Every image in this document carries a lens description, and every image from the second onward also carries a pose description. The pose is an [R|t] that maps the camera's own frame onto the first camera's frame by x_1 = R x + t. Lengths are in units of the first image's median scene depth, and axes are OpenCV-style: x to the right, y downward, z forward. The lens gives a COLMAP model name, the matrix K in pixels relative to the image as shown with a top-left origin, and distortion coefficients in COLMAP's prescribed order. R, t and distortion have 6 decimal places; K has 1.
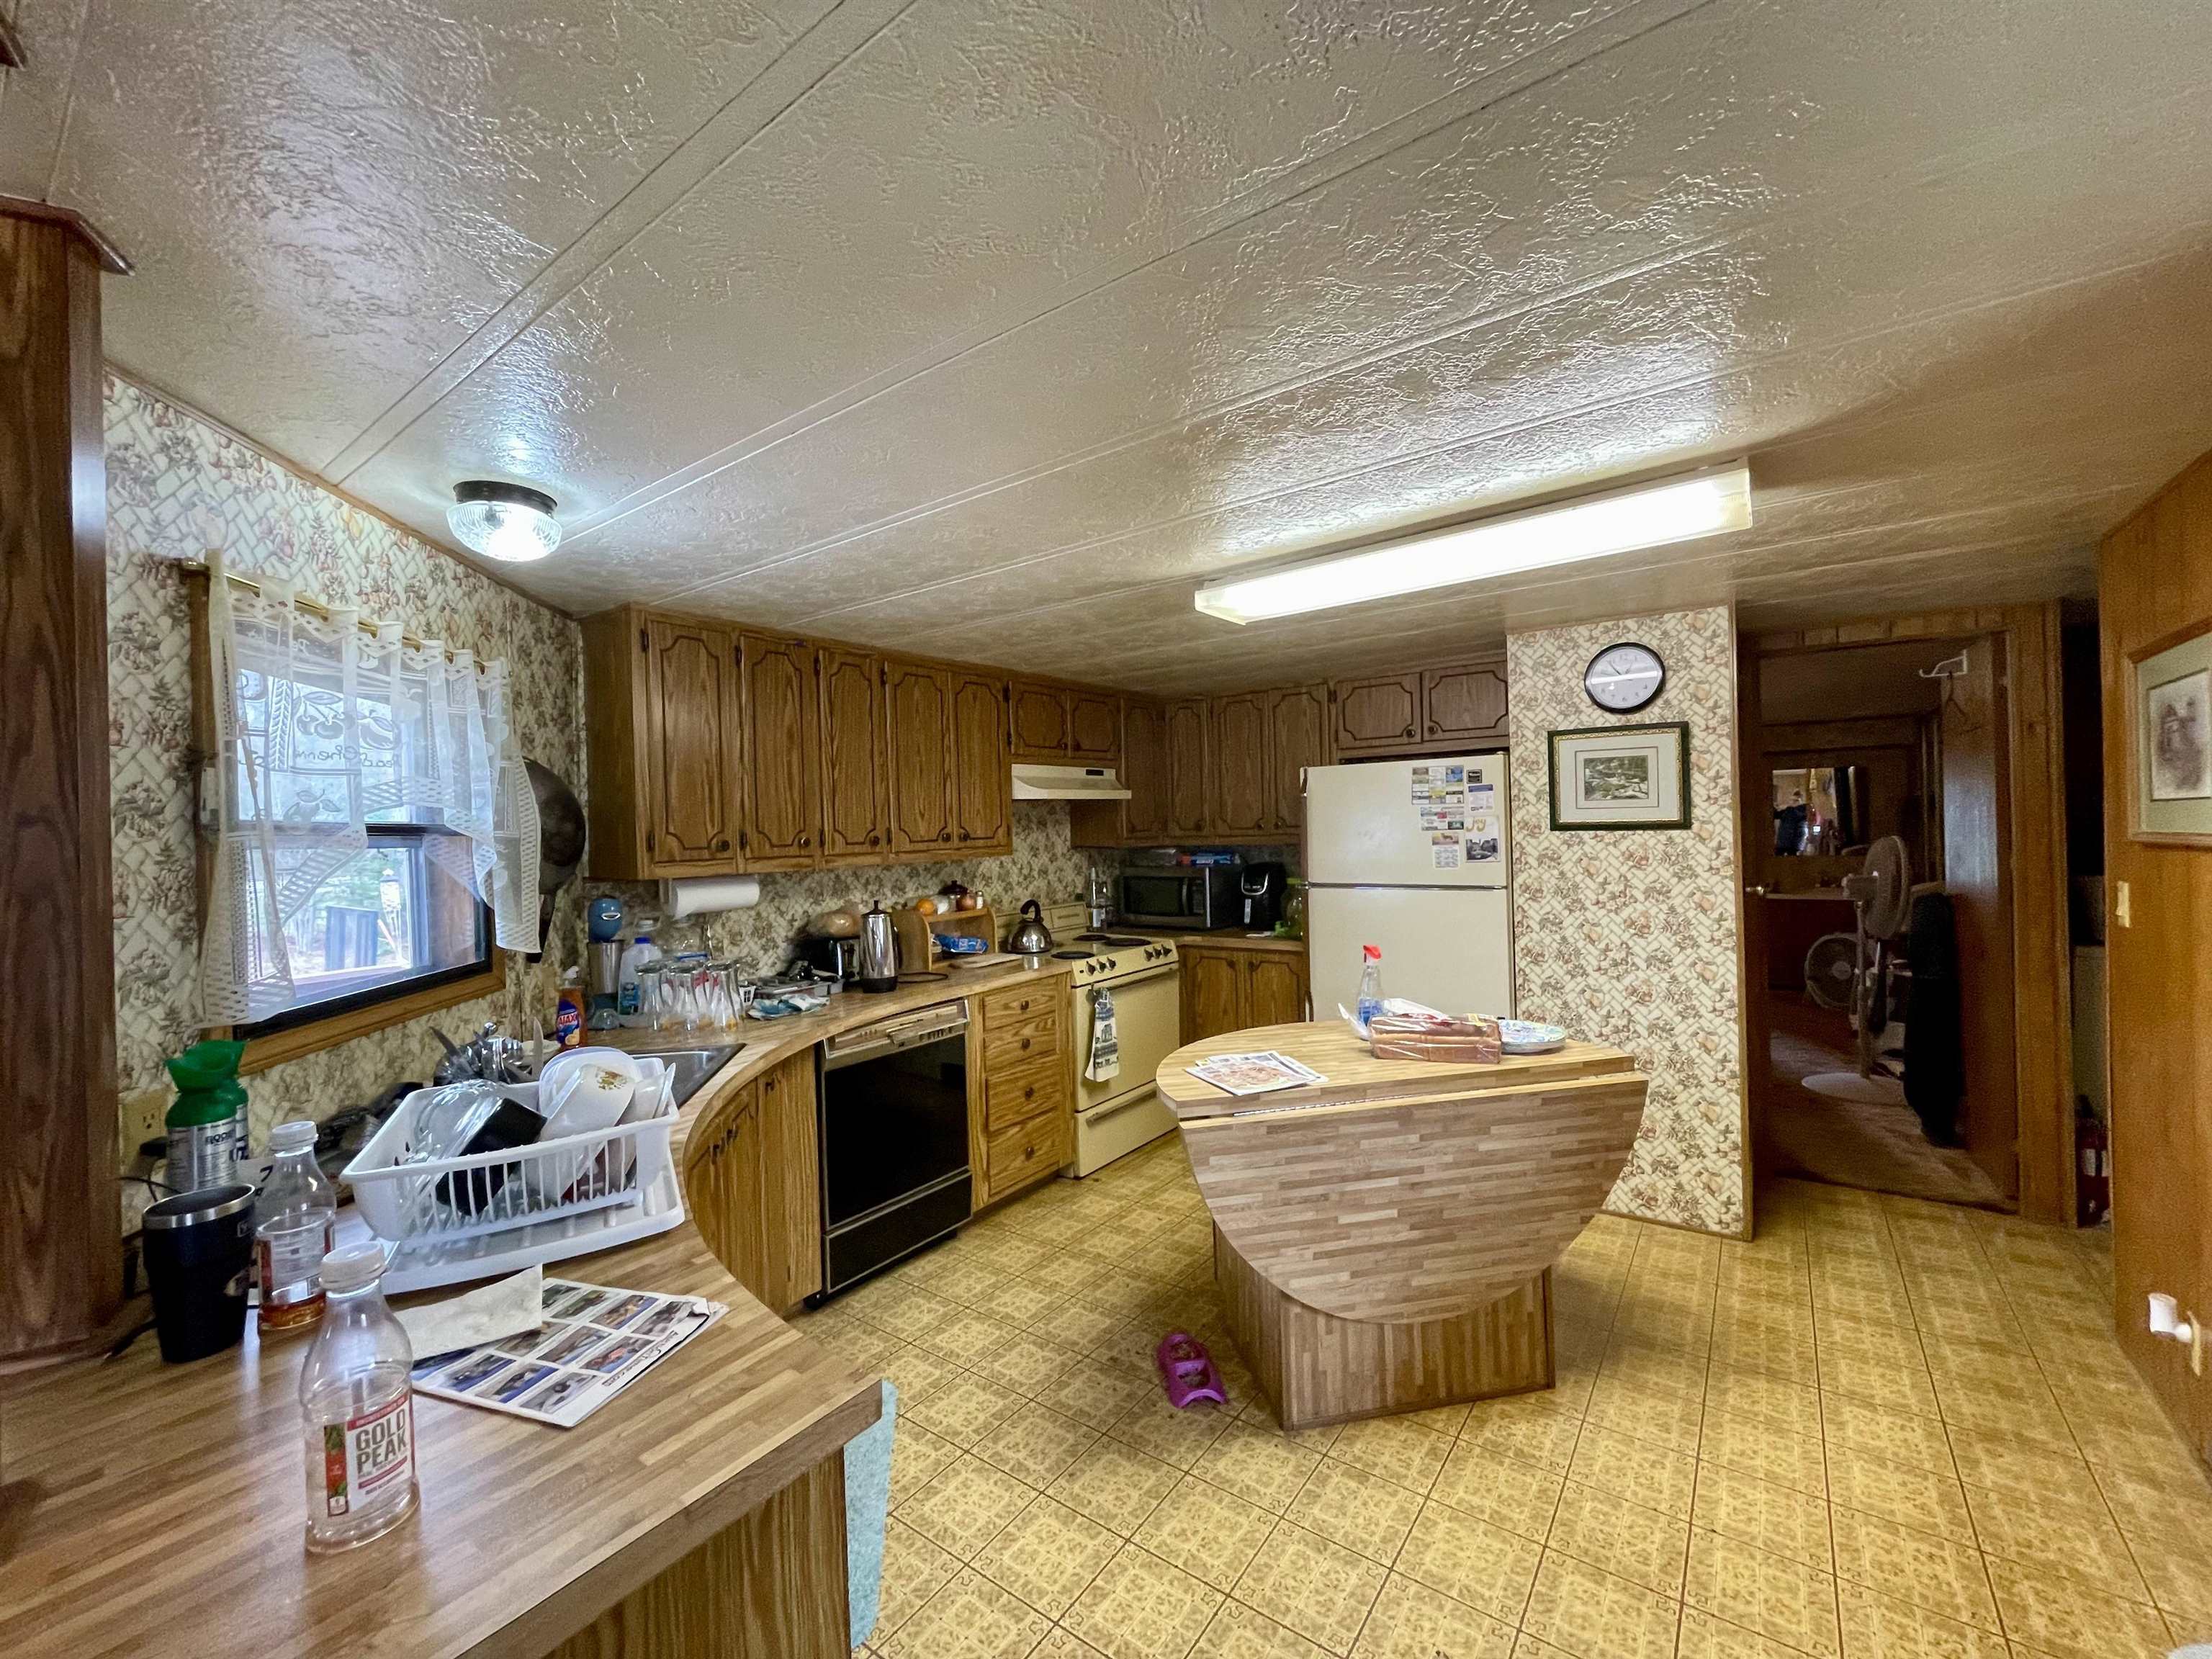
lens RADIAL K [[901.2, 0, 1106.0], [0, 901.2, 829.5], [0, 0, 1]] dist [-0.001794, -0.000126]
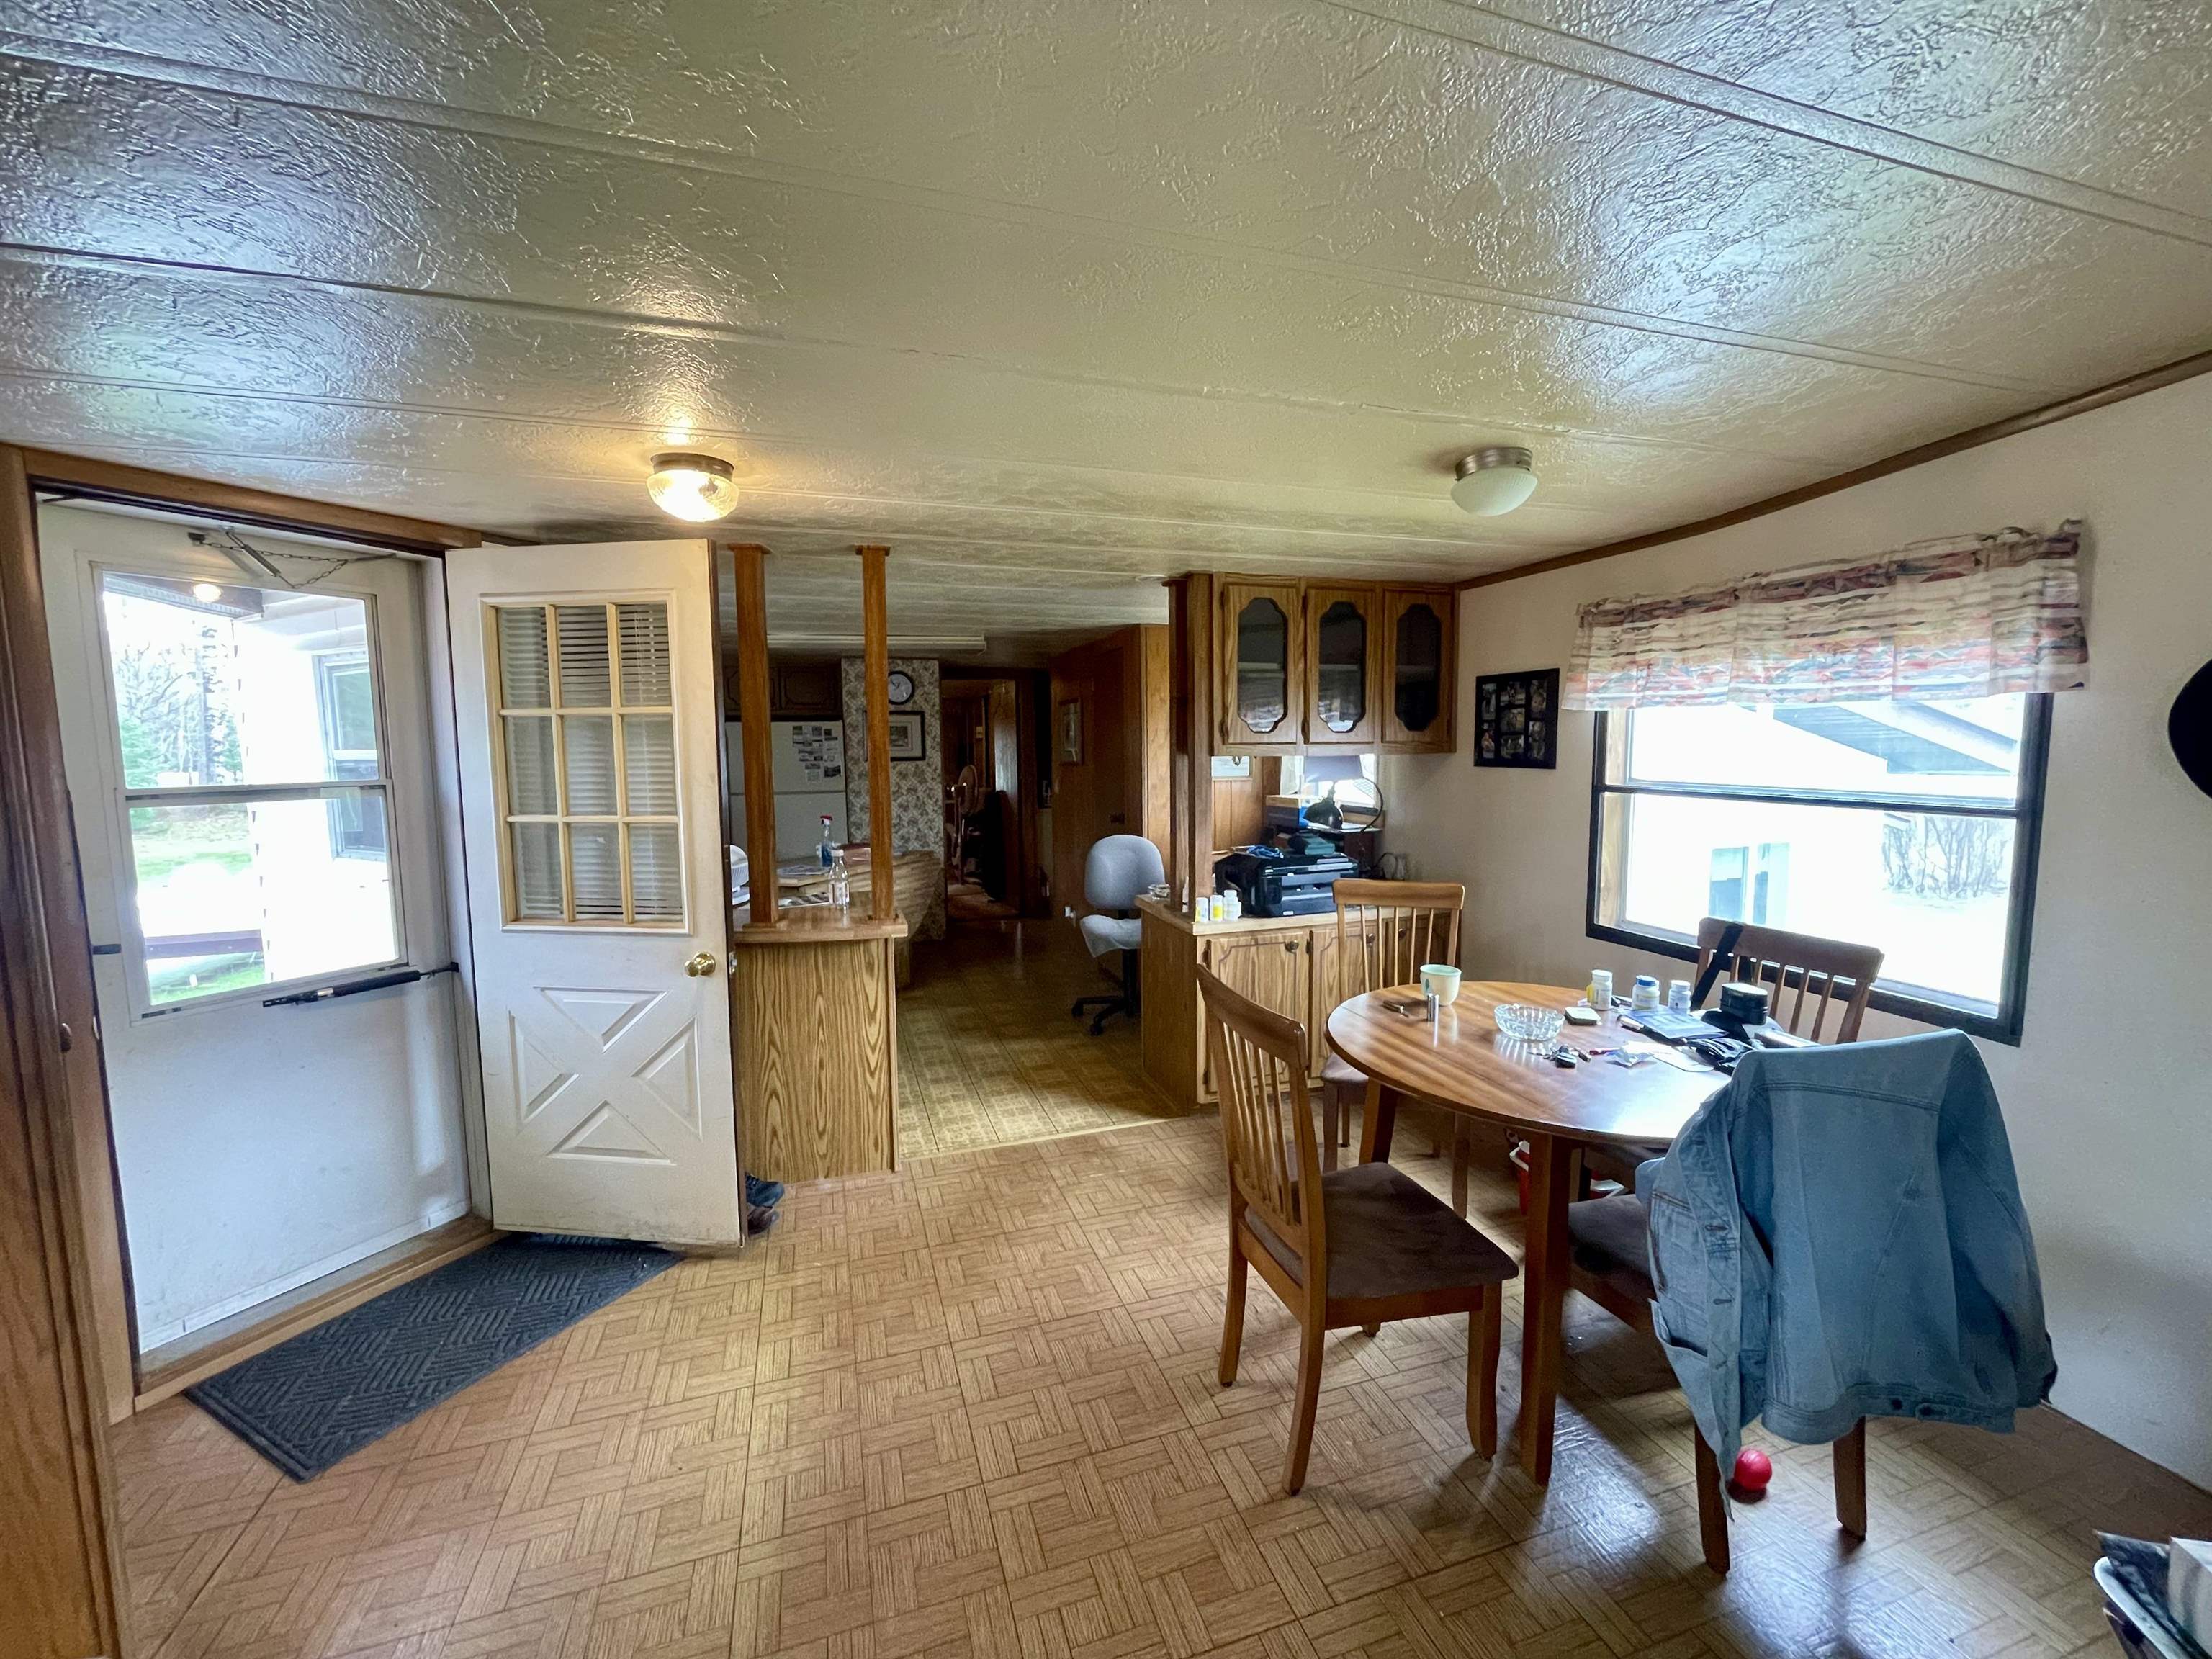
lens RADIAL K [[901.2, 0, 1106.0], [0, 901.2, 829.5], [0, 0, 1]] dist [-0.001794, -0.000126]
pose [[0.588809, -0.056218, 0.806315, -0.792982], [-0.000201, 0.997568, 0.069699, 0.012346], [-0.808272, -0.041202, 0.587366, -0.593910]]
